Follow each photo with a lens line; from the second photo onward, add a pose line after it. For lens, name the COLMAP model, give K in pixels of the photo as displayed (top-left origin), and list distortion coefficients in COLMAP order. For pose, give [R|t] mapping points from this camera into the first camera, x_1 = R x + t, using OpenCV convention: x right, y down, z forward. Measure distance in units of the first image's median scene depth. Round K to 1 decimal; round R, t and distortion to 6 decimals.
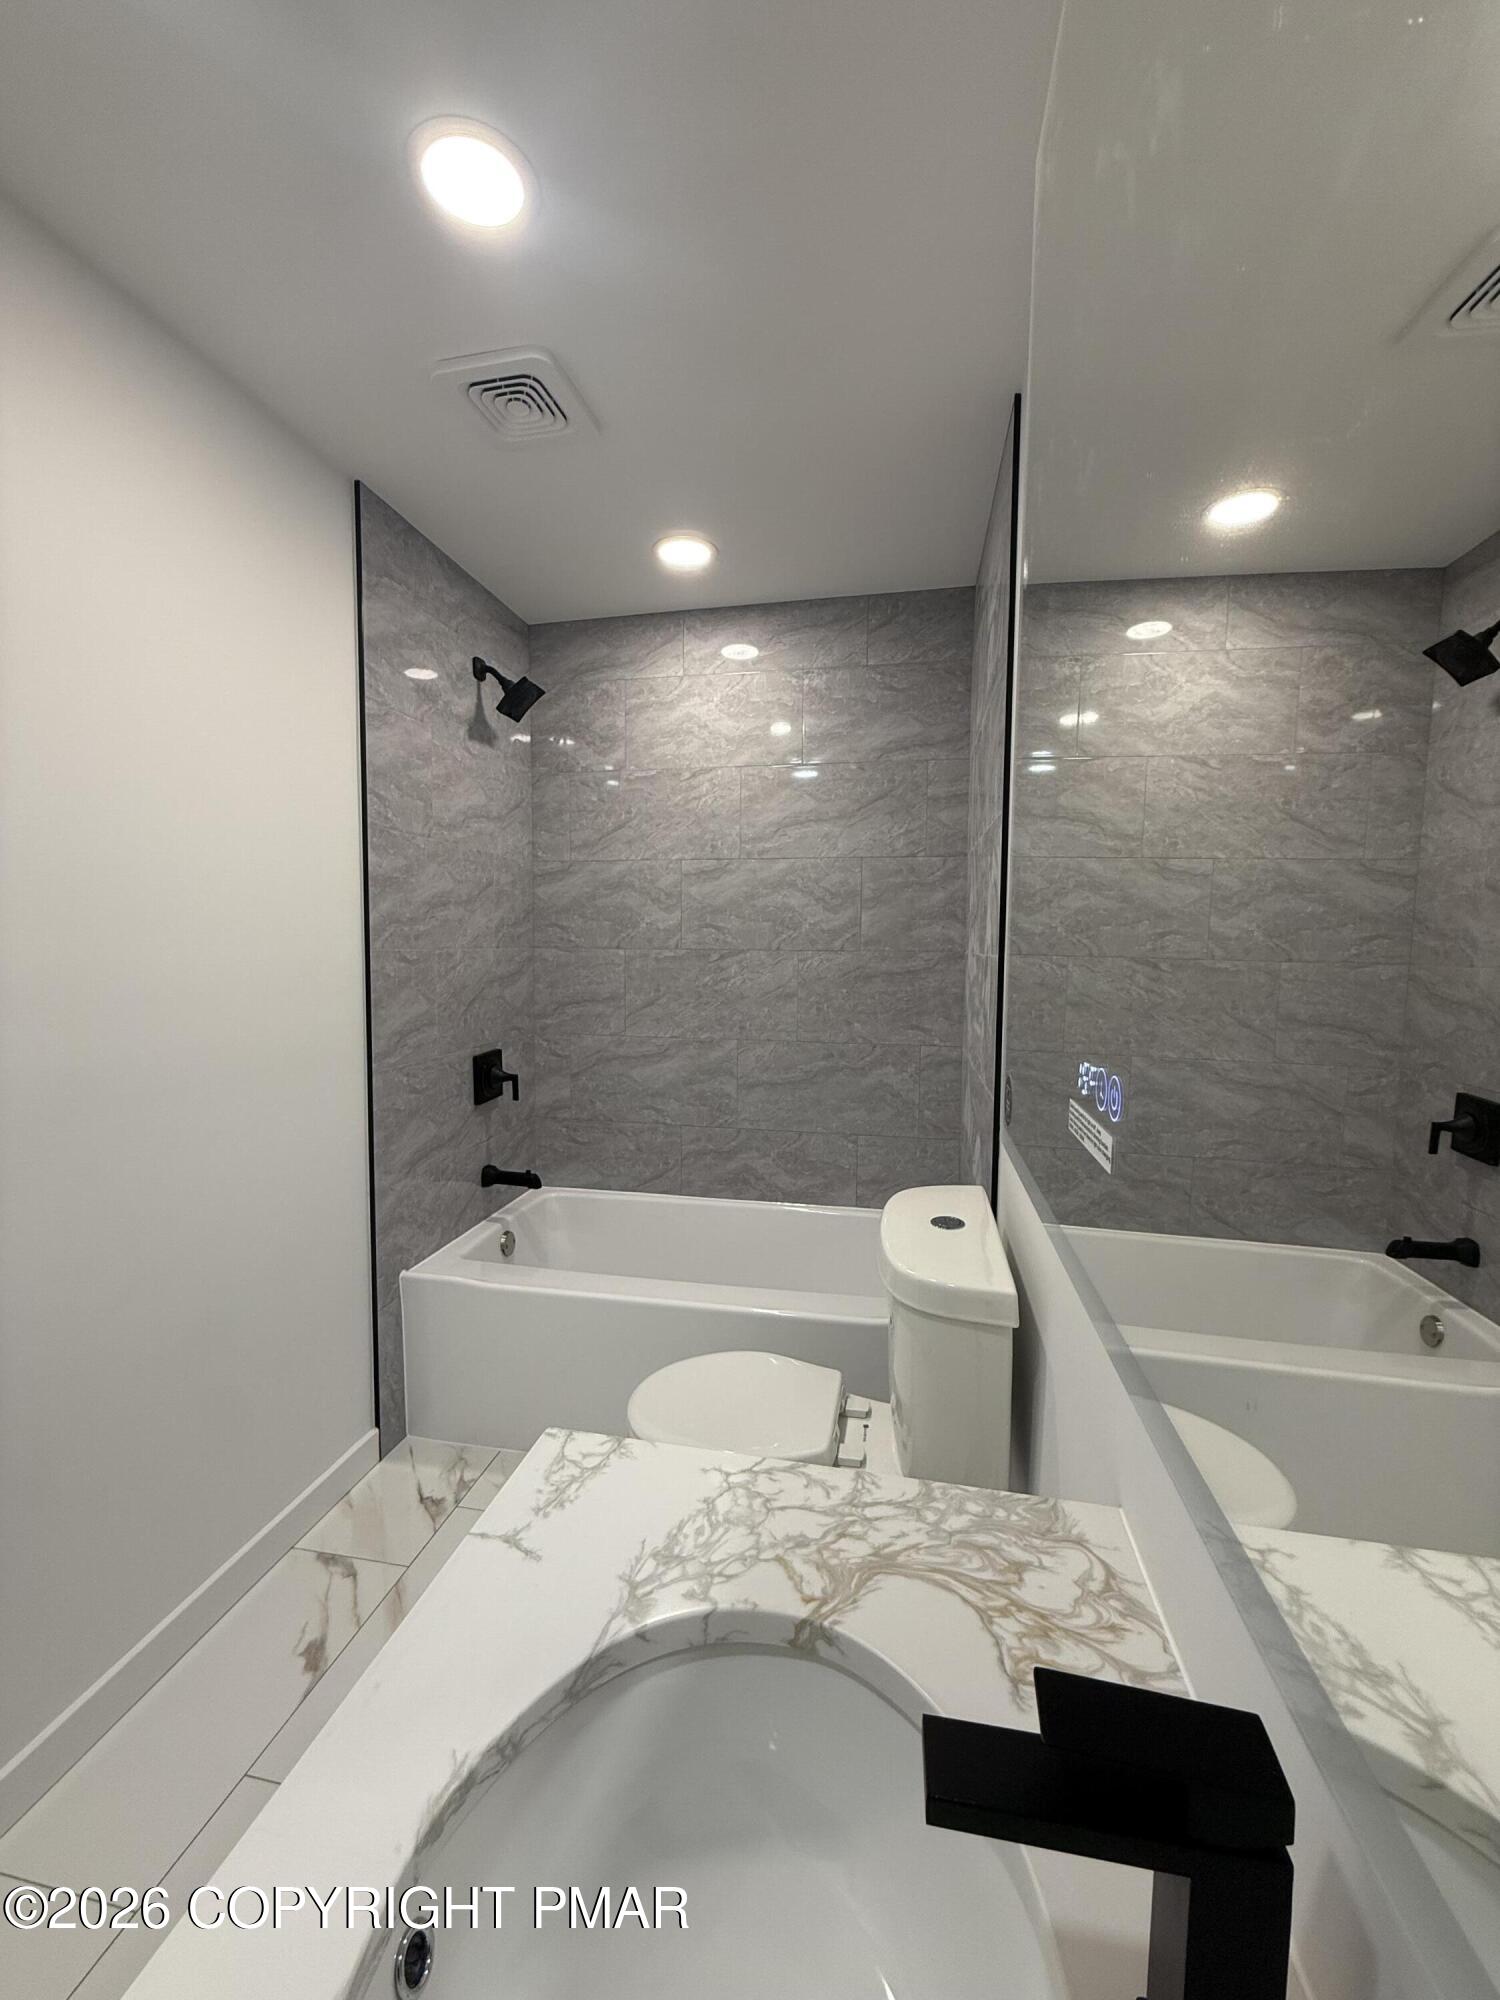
lens RADIAL K [[789.4, 0, 752.4], [0, 789.4, 989.5], [0, 0, 1]] dist [0.000927, -0.000259]
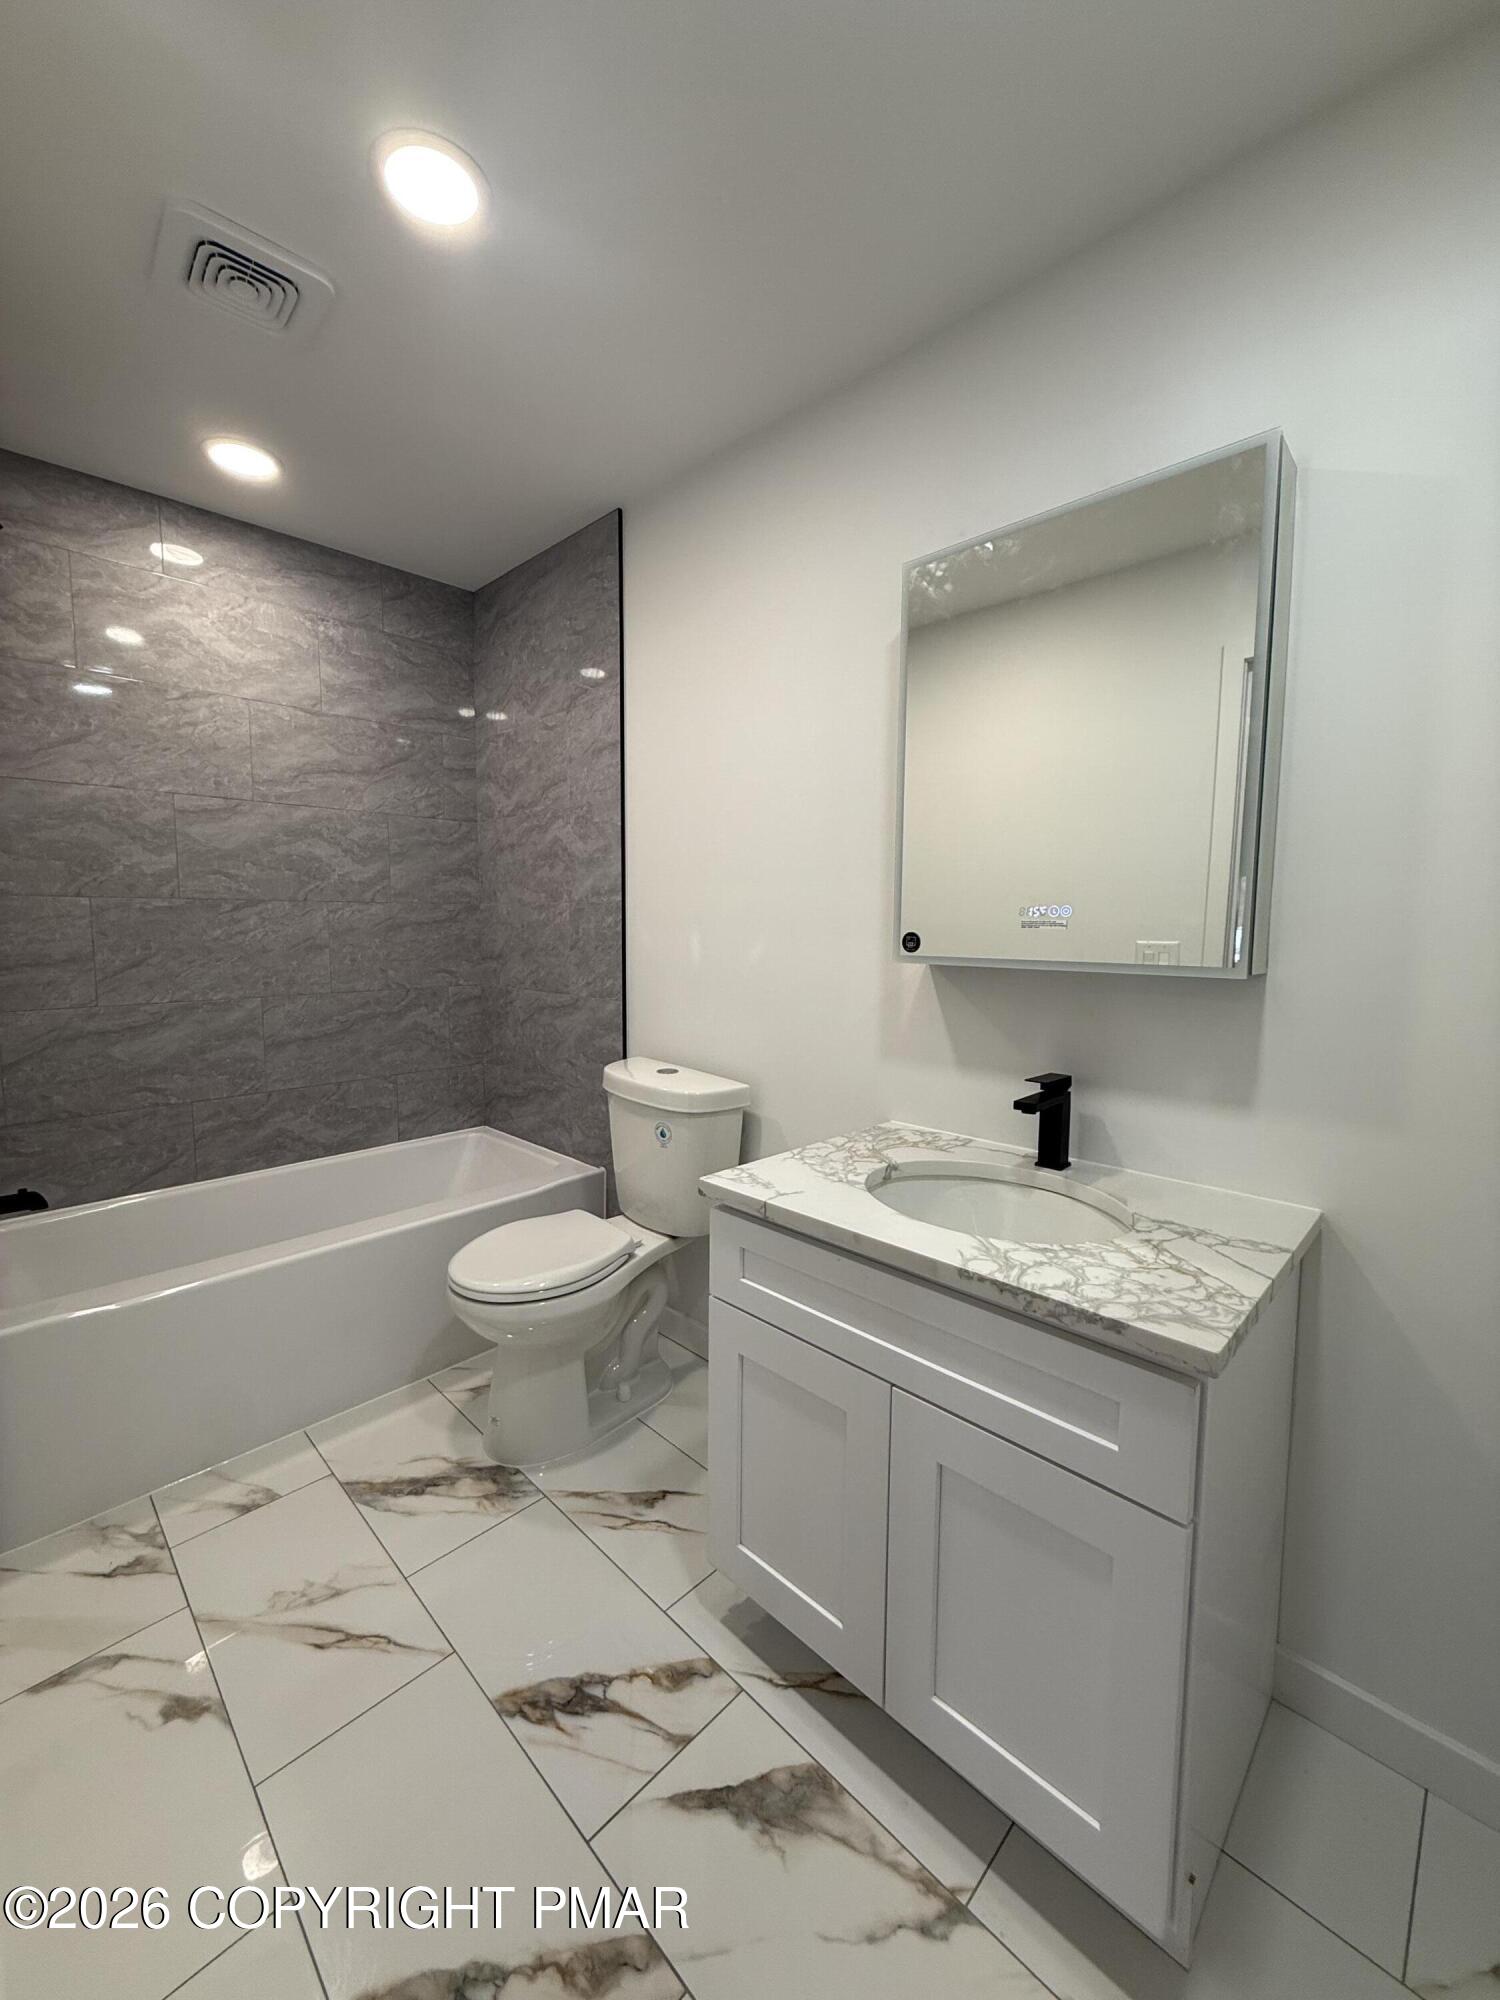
lens RADIAL K [[789.4, 0, 744.9], [0, 789.4, 991.3], [0, 0, 1]] dist [0.000927, -0.000259]
pose [[0.552187, -0.079089, 0.829960, -0.487497], [0.048584, 0.996851, 0.062669, 0.026802], [-0.832303, 0.005718, 0.554291, 0.011575]]
